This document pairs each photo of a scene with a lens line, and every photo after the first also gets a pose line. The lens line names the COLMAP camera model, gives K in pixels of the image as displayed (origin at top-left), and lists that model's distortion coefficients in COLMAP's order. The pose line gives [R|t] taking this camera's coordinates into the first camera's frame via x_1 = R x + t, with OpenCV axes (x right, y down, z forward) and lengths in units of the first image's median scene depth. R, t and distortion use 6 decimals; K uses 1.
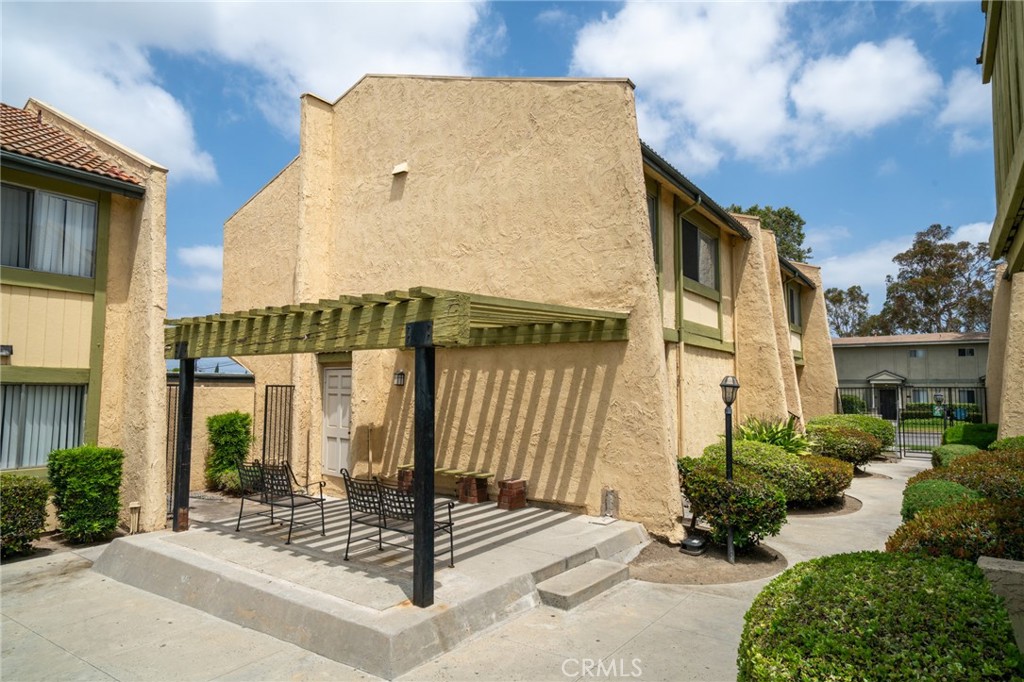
lens RADIAL K [[620.7, 0, 511.2], [0, 620.7, 338.0], [0, 0, 1]] dist [0.005260, 0.000735]
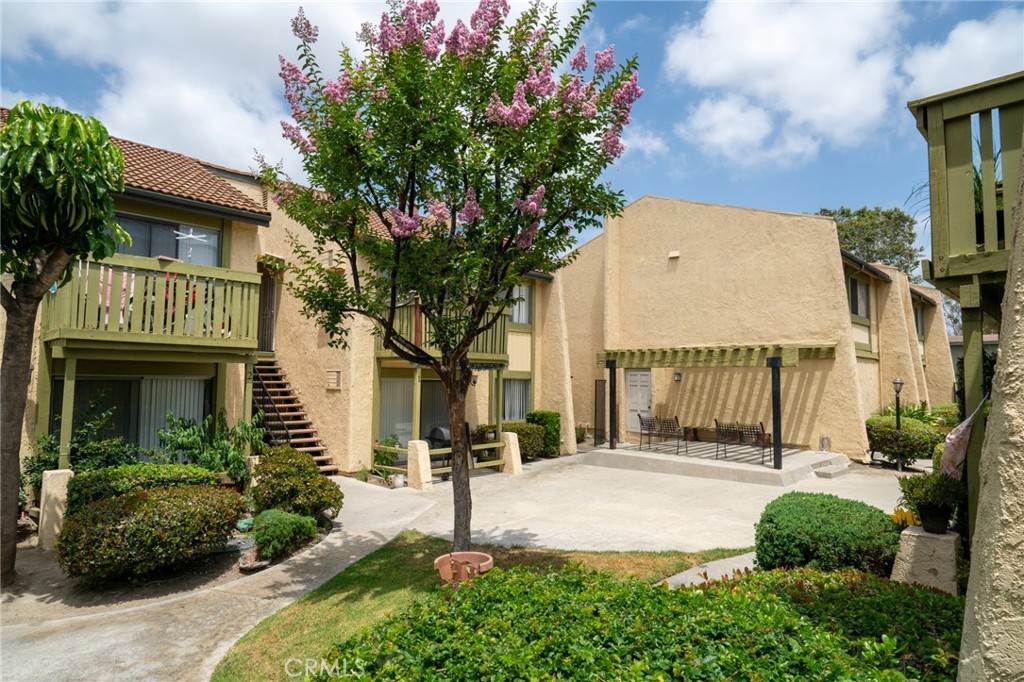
lens RADIAL K [[572.6, 0, 512.5], [0, 572.6, 342.5], [0, 0, 1]] dist [-0.002599, 0.002245]
pose [[0.985579, -0.003924, -0.169171, -0.423272], [0.006728, 0.999849, 0.016004, -0.068782], [0.169083, -0.016911, 0.985457, -0.769013]]
